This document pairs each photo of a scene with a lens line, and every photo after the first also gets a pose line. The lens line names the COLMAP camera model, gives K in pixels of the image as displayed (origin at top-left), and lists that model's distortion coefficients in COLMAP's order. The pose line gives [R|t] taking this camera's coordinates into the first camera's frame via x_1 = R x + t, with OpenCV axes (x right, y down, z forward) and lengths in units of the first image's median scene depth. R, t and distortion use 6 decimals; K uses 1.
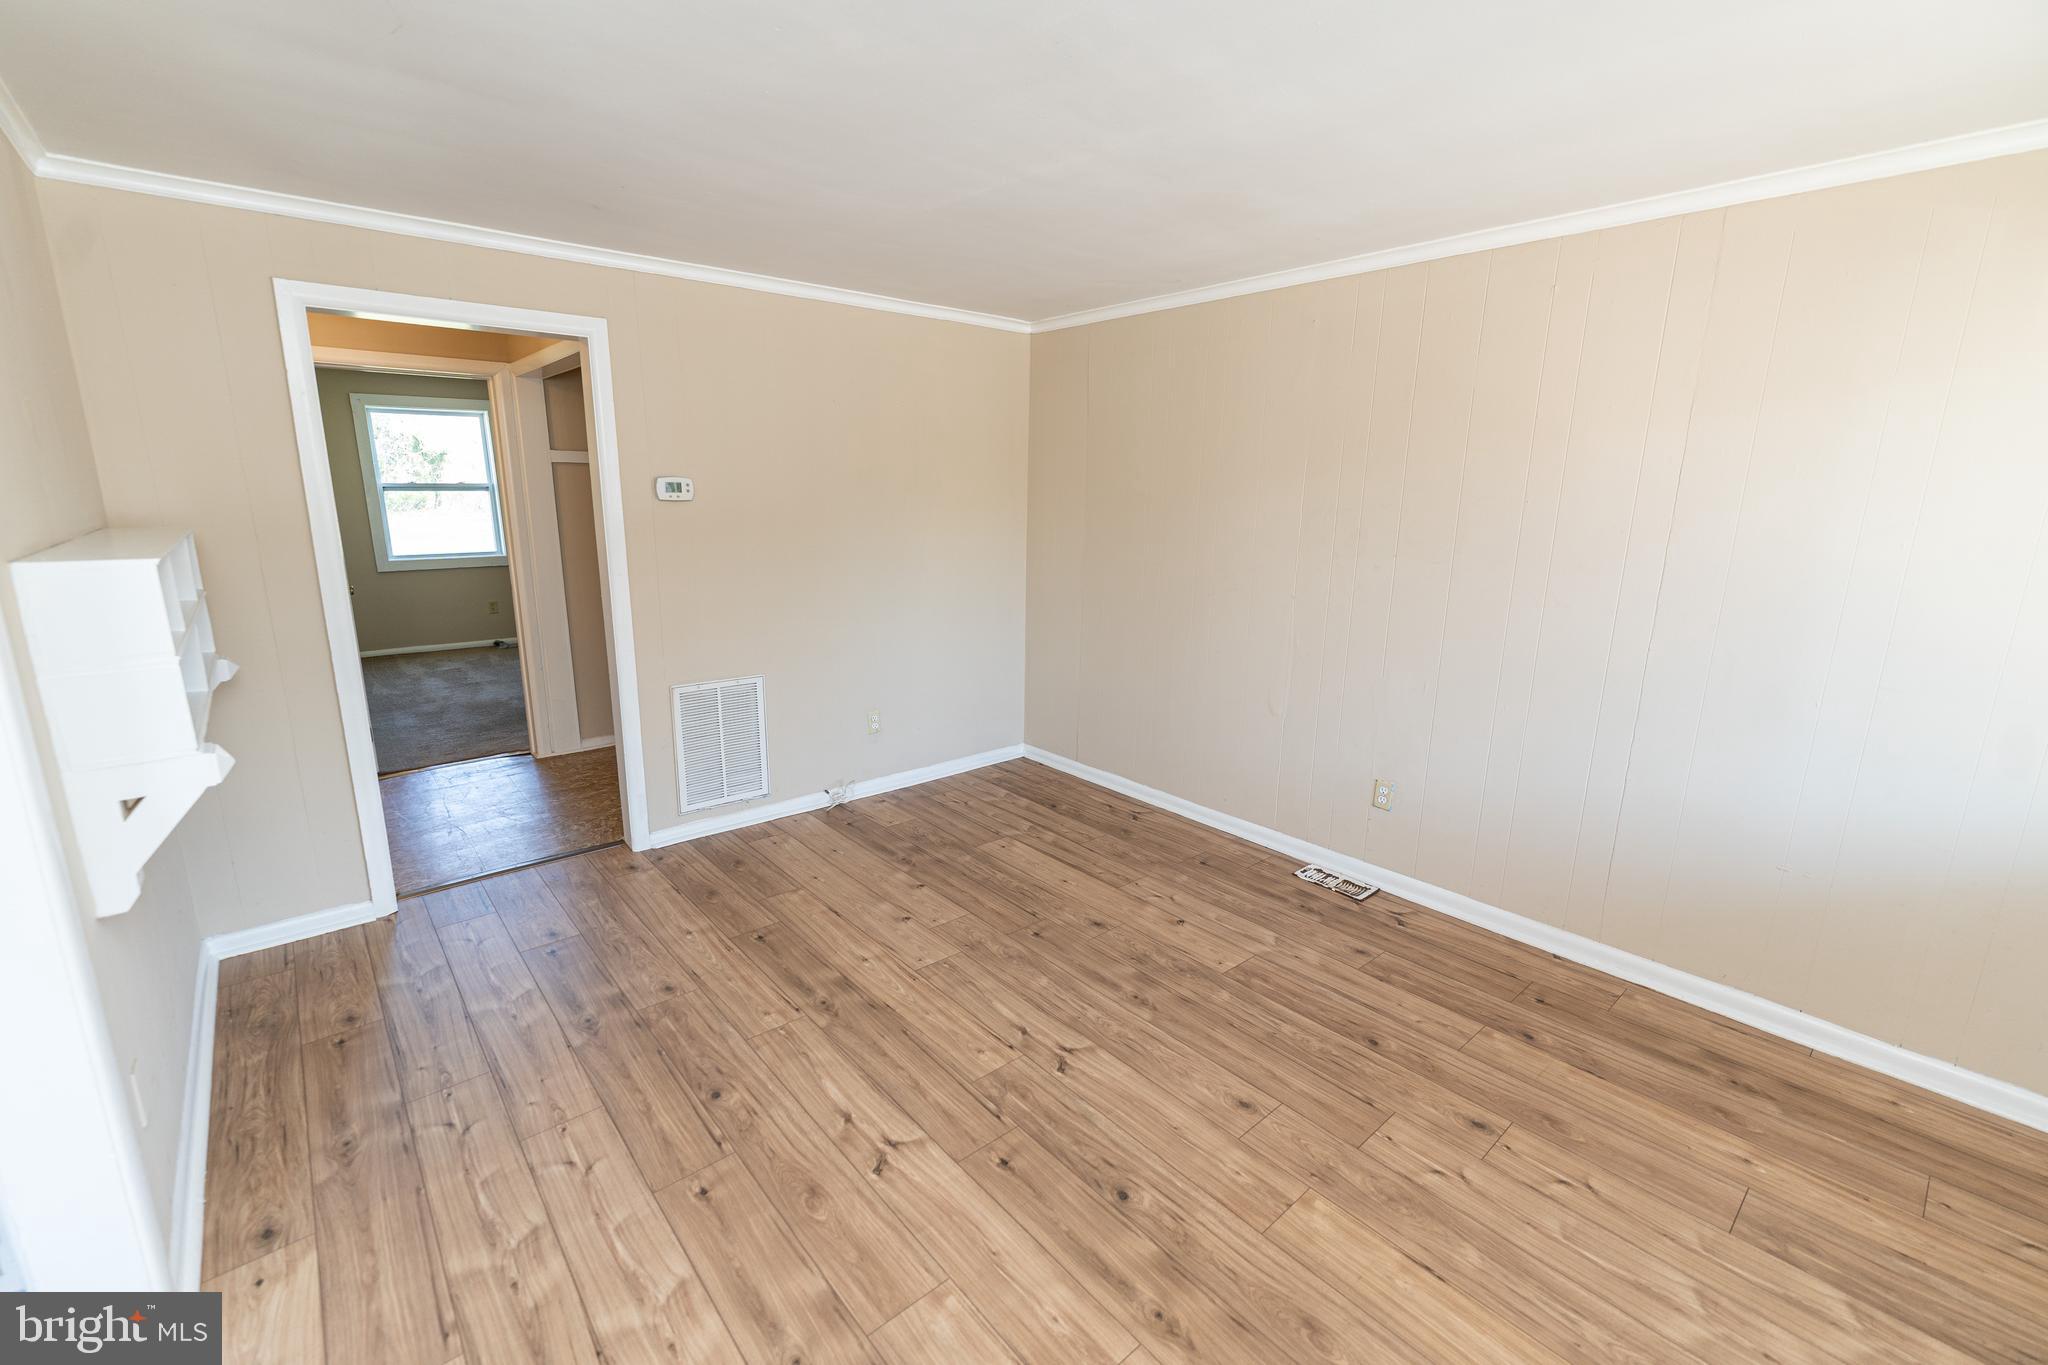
lens RADIAL K [[847.2, 0, 997.9], [0, 847.2, 687.5], [0, 0, 1]] dist [0.000605, -0.000120]
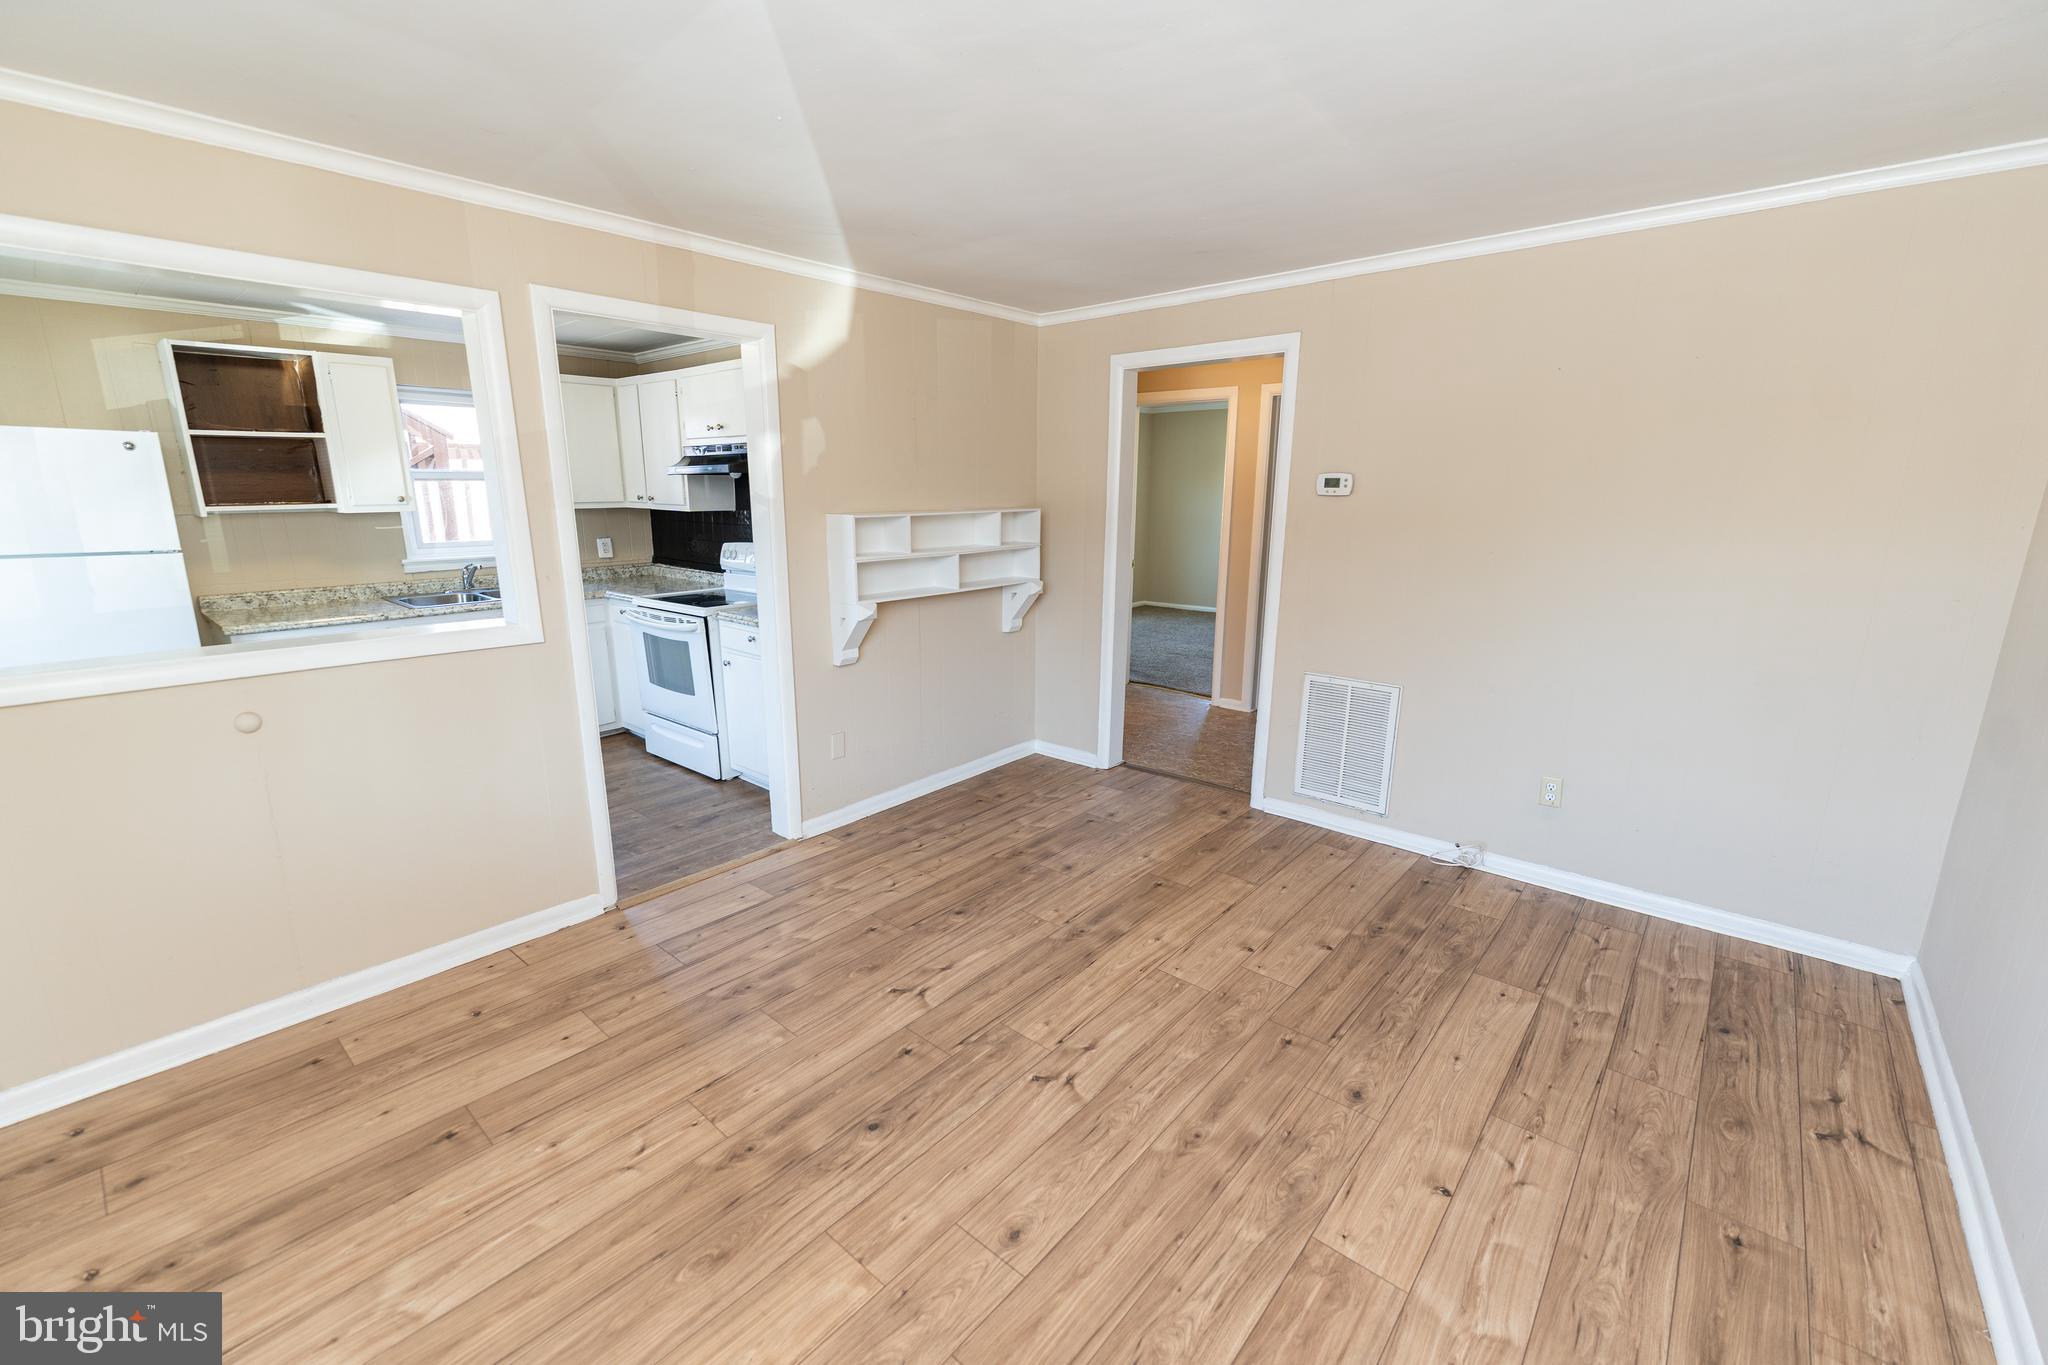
lens RADIAL K [[847.2, 0, 1017.2], [0, 847.2, 675.2], [0, 0, 1]] dist [0.000605, -0.000120]
pose [[0.156974, 0.204014, -0.966301, 0.838361], [-0.223968, 0.960293, 0.166362, -0.132937], [0.961872, 0.190306, 0.196434, 0.649435]]
